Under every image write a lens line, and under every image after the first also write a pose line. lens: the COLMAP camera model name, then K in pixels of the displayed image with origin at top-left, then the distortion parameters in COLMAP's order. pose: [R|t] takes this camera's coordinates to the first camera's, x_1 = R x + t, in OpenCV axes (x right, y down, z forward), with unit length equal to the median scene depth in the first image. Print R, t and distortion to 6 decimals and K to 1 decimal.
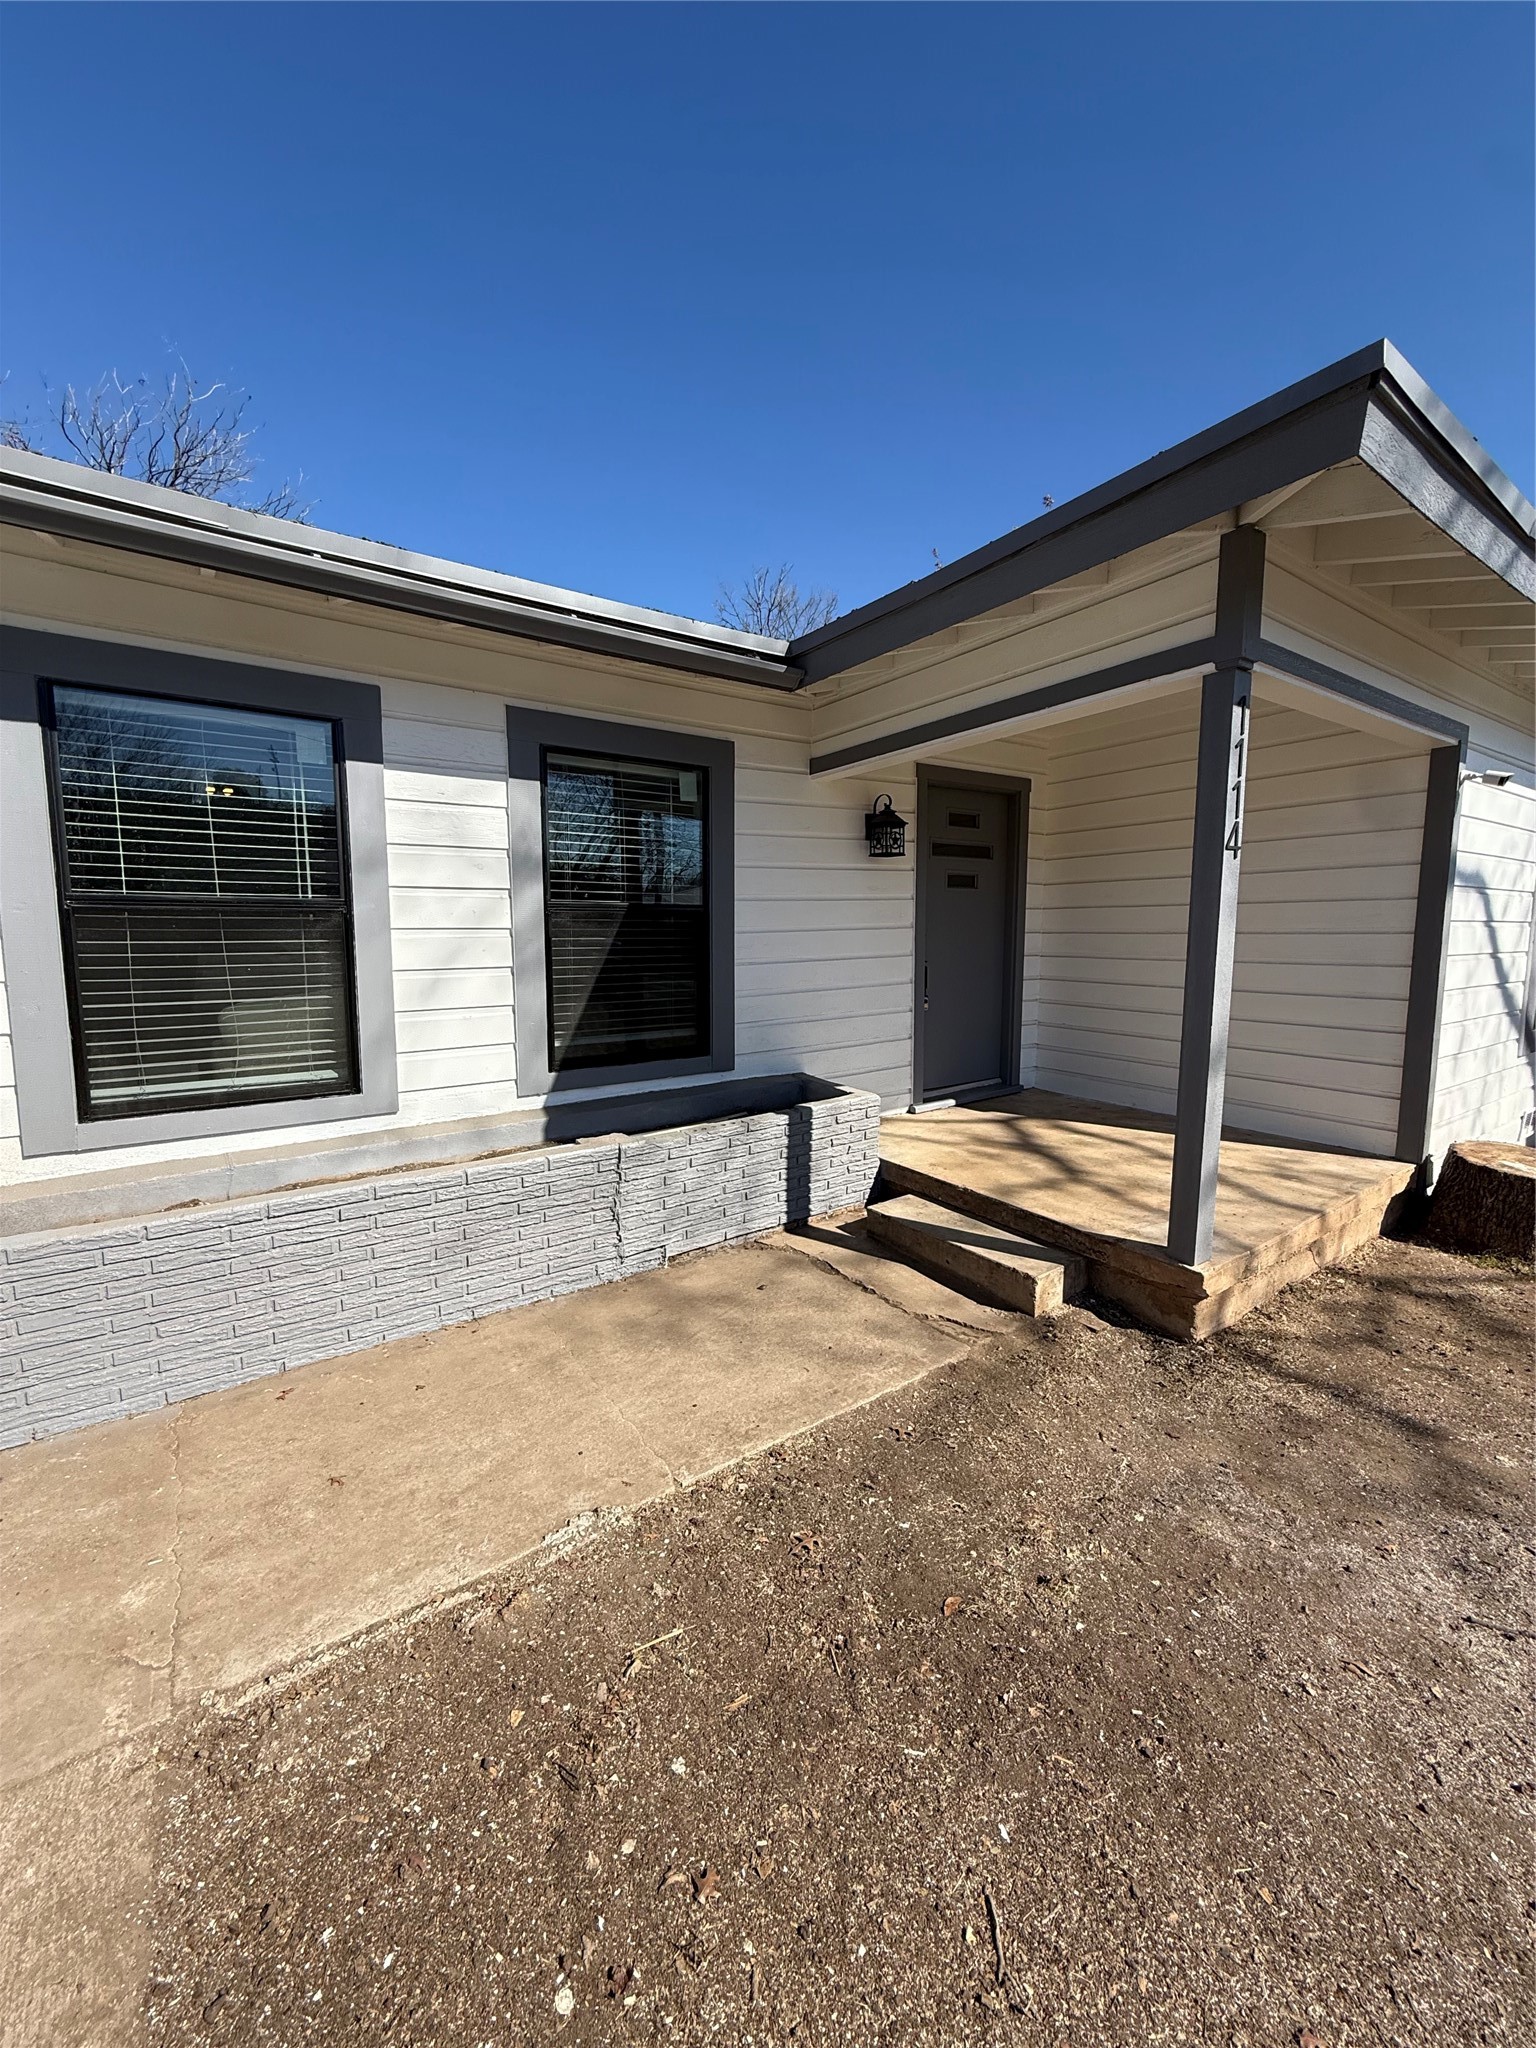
lens RADIAL K [[816.1, 0, 771.1], [0, 816.1, 1027.1], [0, 0, 1]] dist [-0.000949, -0.000543]
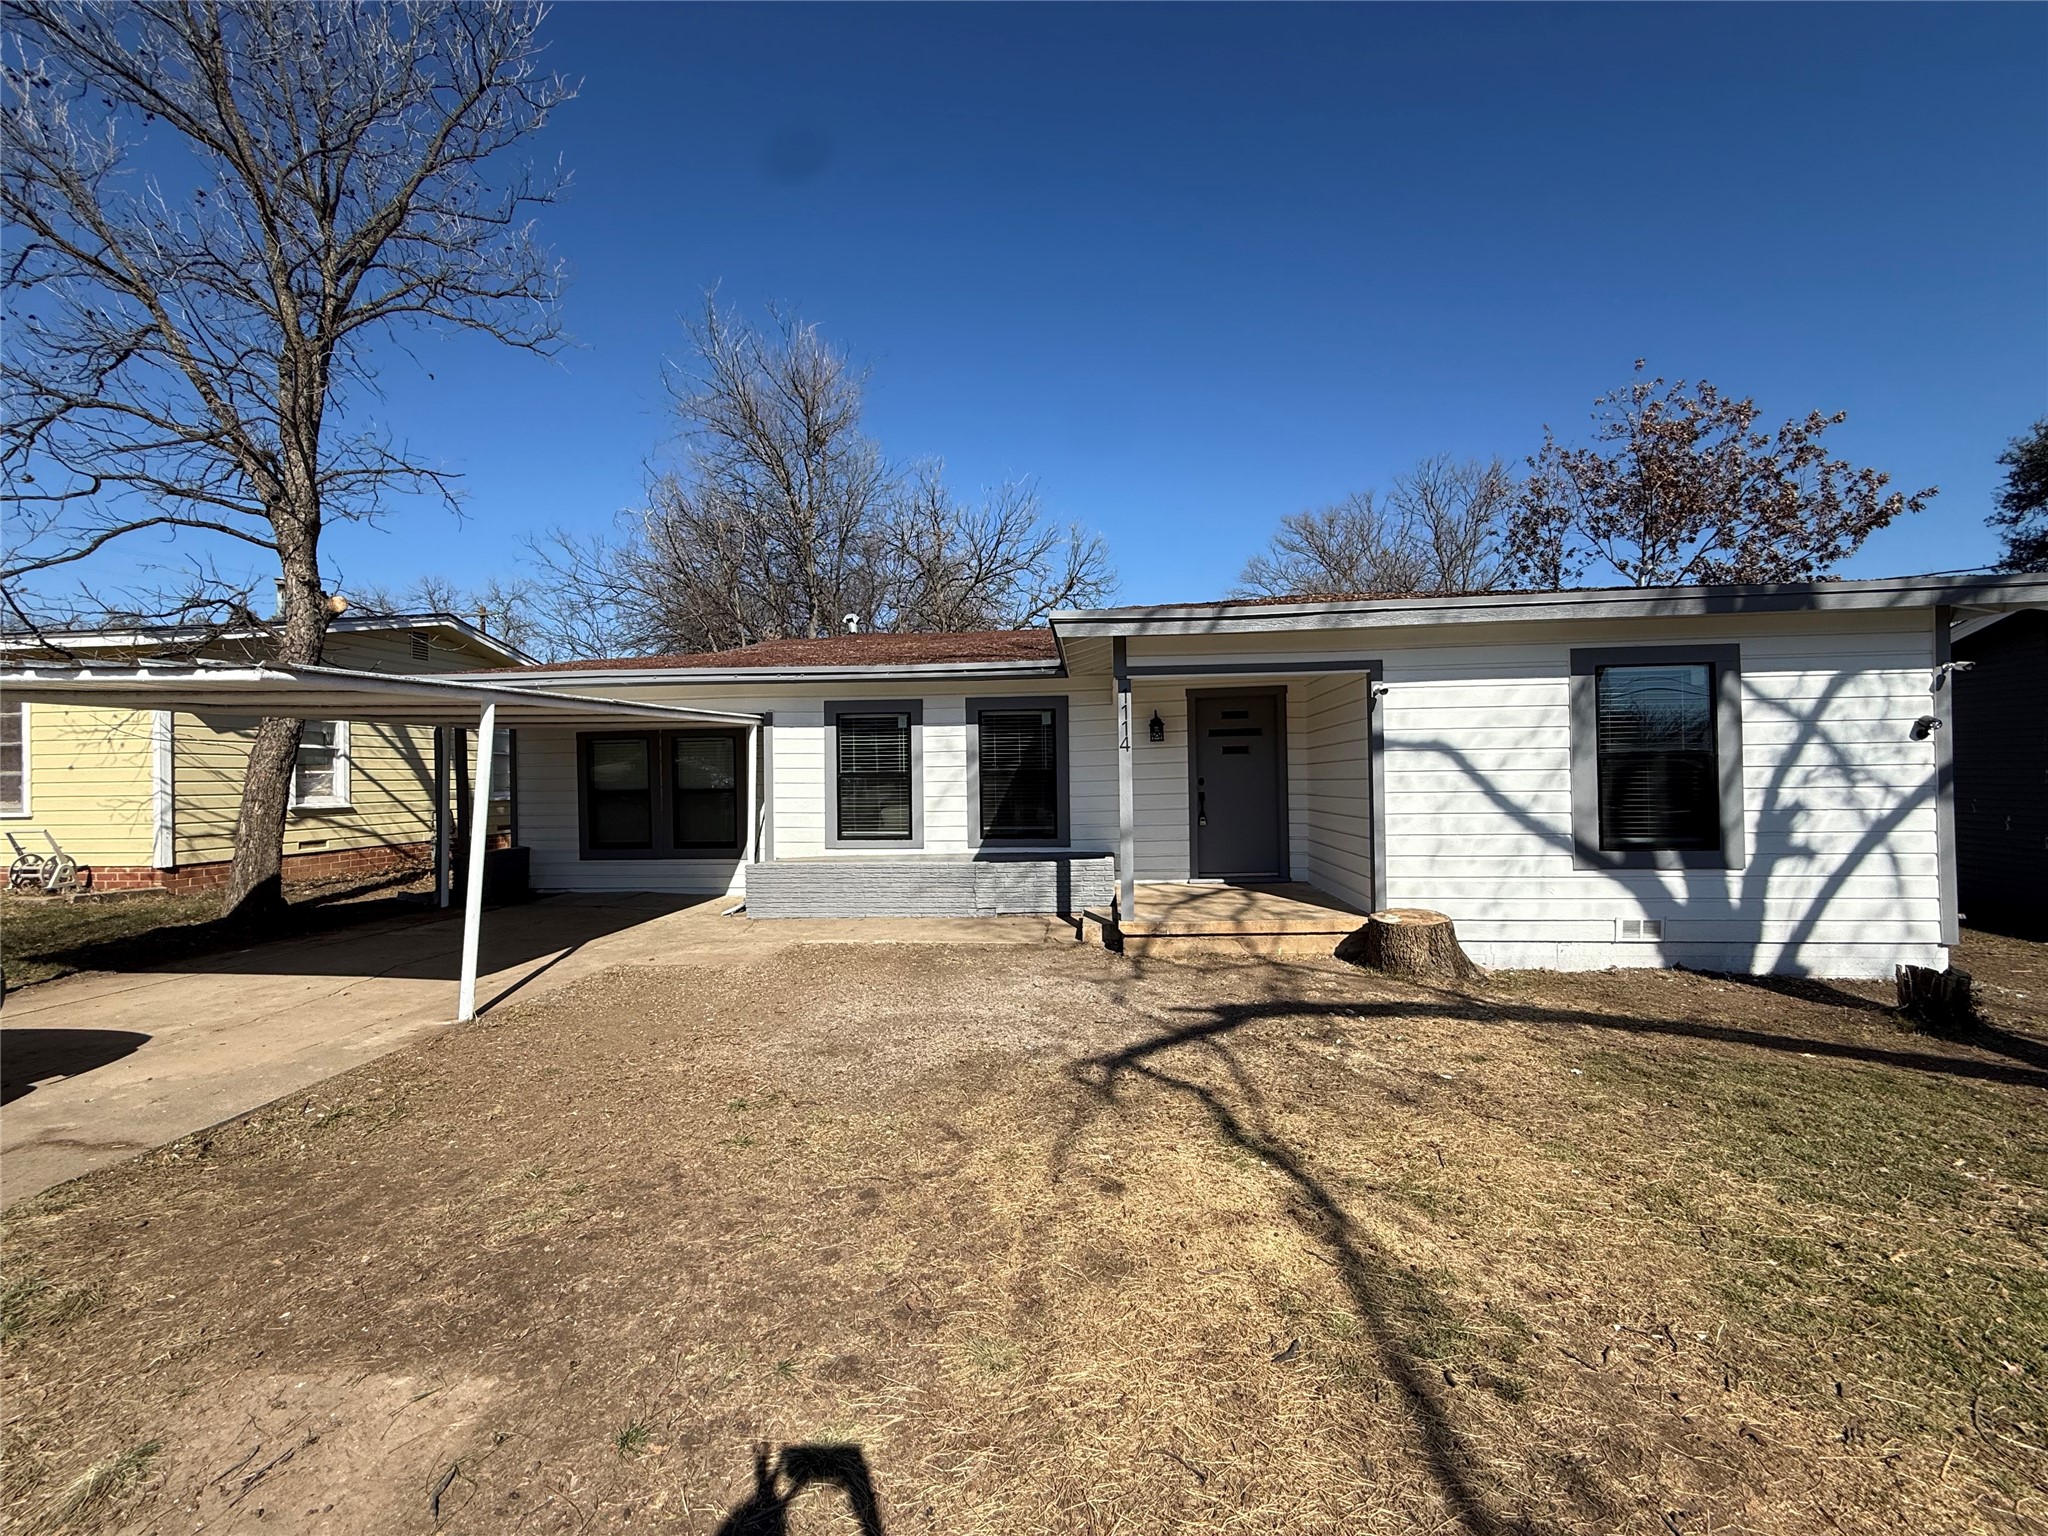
lens RADIAL K [[816.1, 0, 1024.4], [0, 816.1, 772.1], [0, 0, 1]] dist [-0.000949, -0.000543]
pose [[0.755924, -0.015748, -0.654470, 1.488309], [-0.066884, 0.992622, -0.101137, 0.098400], [0.651233, 0.120226, 0.749294, -0.806354]]
